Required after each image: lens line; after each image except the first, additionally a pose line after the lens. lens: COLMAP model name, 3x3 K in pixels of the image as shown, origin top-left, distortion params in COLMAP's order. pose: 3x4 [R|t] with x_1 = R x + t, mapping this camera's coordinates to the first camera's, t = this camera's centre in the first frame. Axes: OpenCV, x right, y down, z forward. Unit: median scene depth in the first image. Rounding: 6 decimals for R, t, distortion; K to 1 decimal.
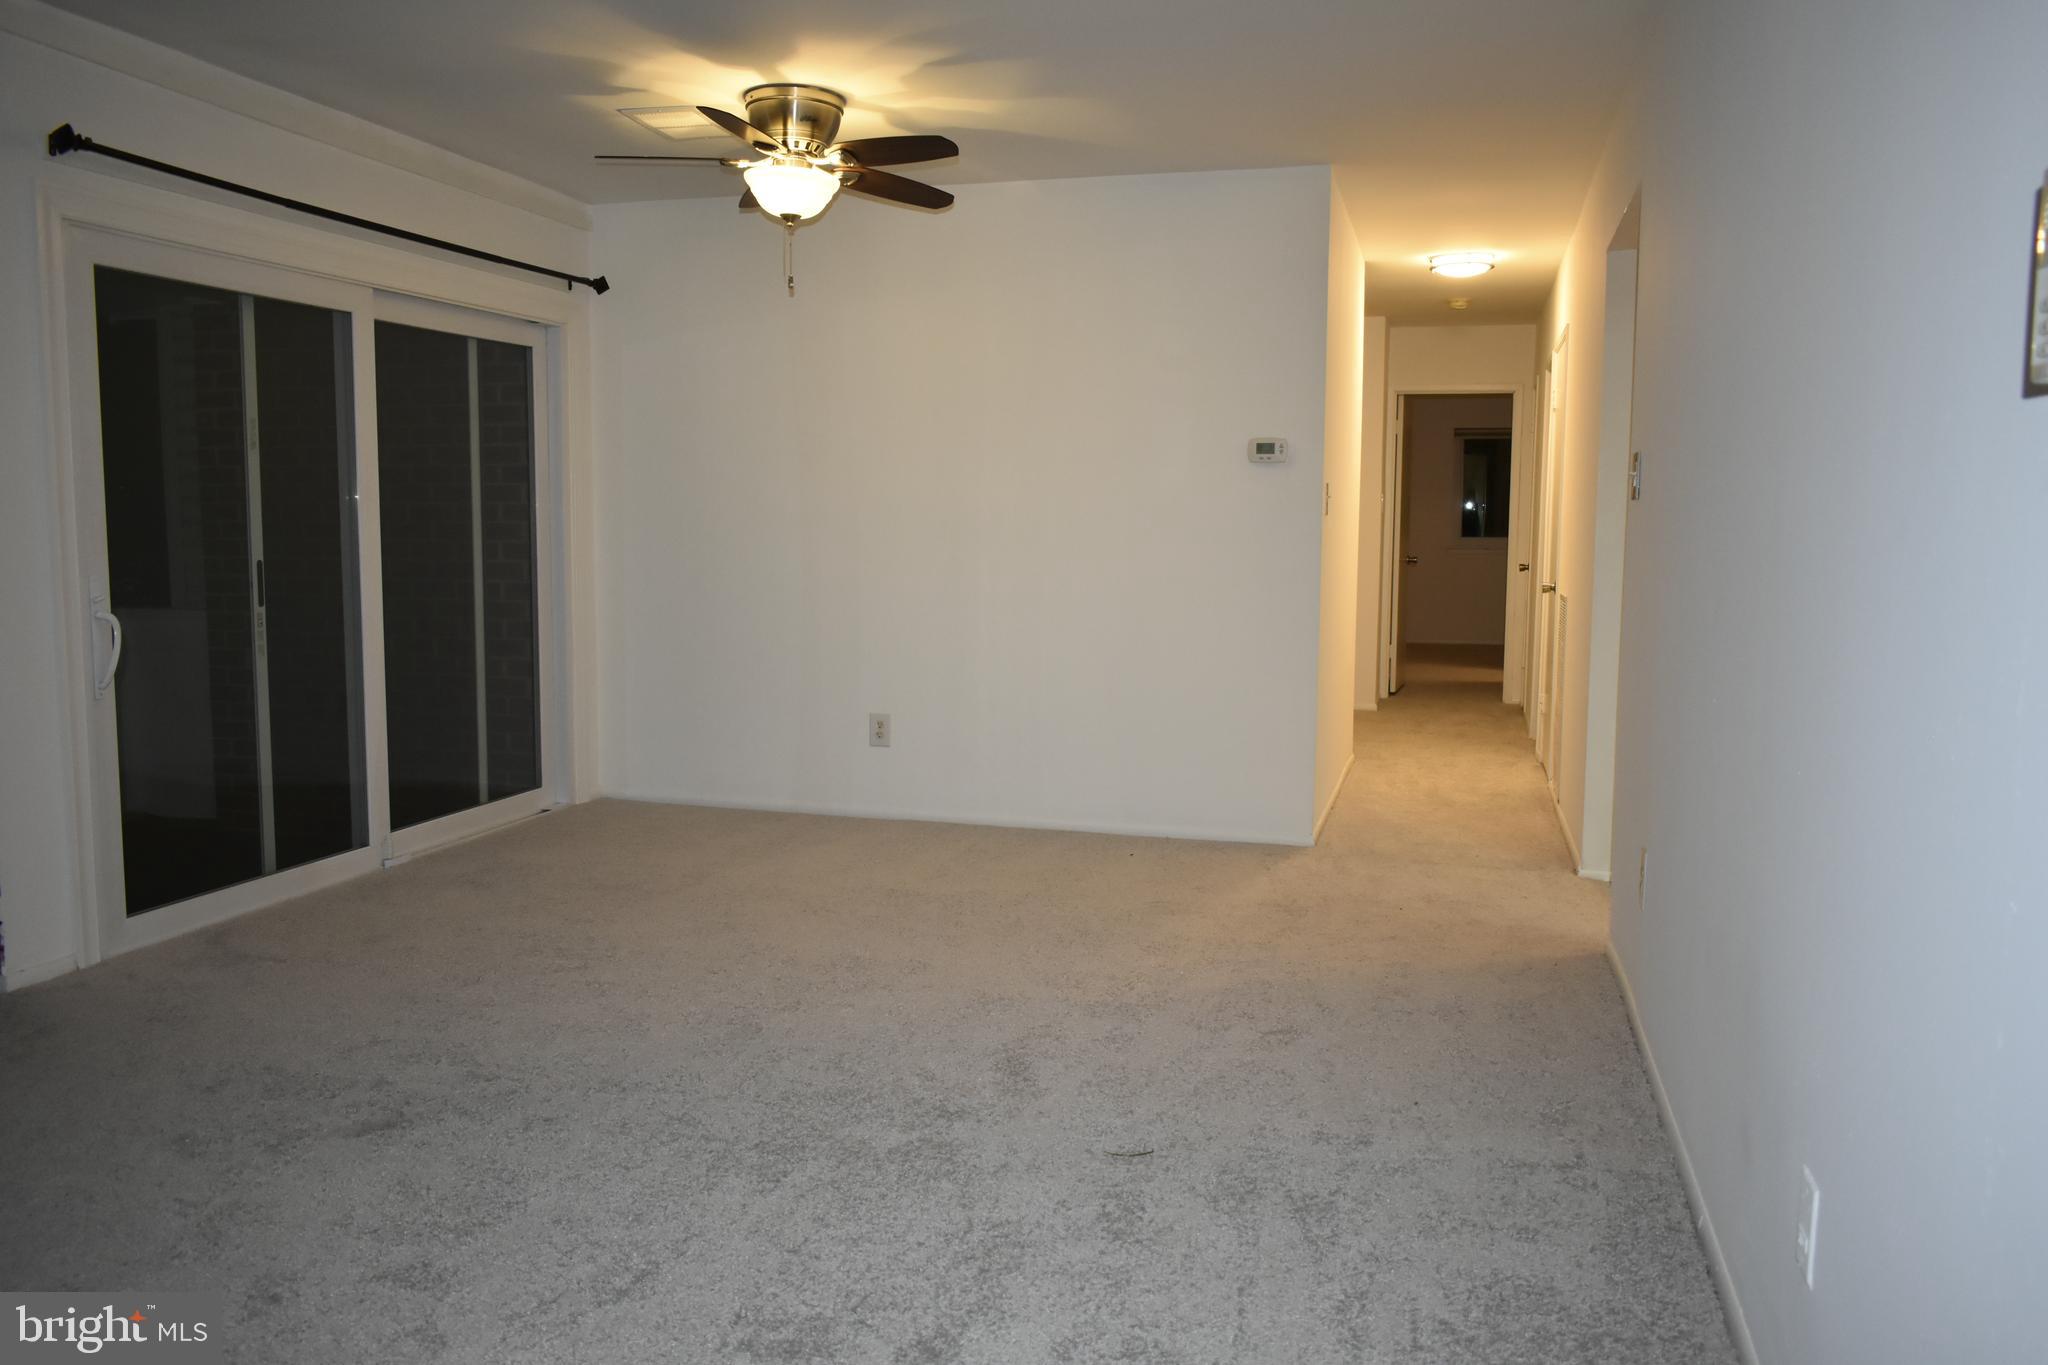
lens RADIAL K [[1597.4, 0, 1022.3], [0, 1597.4, 681.2], [0, 0, 1]] dist [-0.003774, -0.005666]
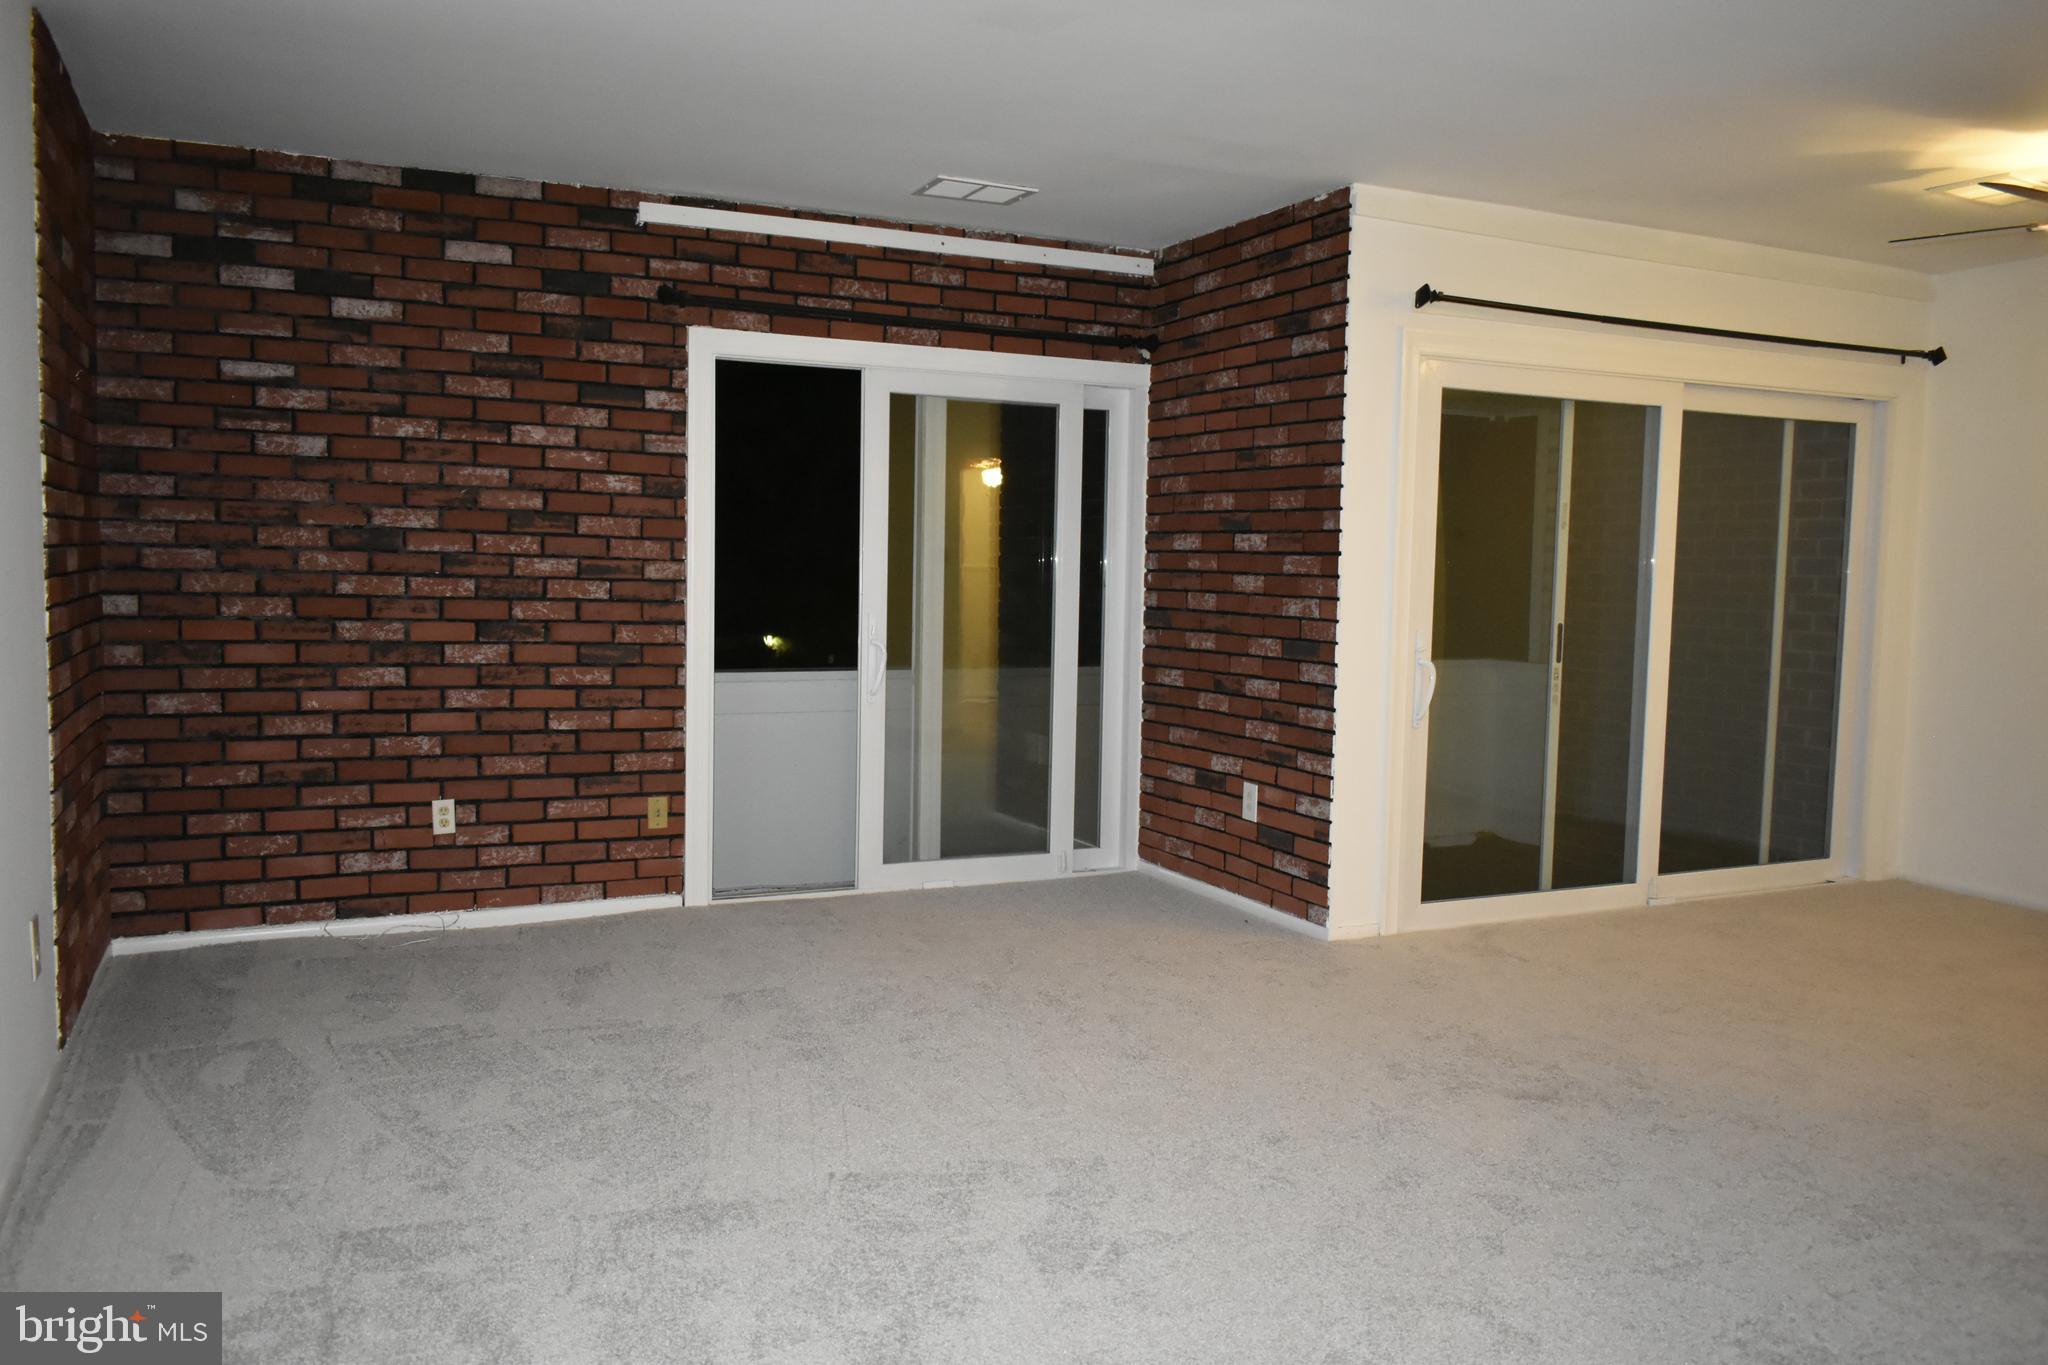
lens RADIAL K [[1597.4, 0, 1024.7], [0, 1597.4, 683.6], [0, 0, 1]] dist [-0.003774, -0.005666]
pose [[0.656081, 0.063209, -0.752039, 0.142432], [-0.092399, 0.995717, 0.003082, 0.000848], [0.749013, 0.067465, 0.659112, -0.062623]]
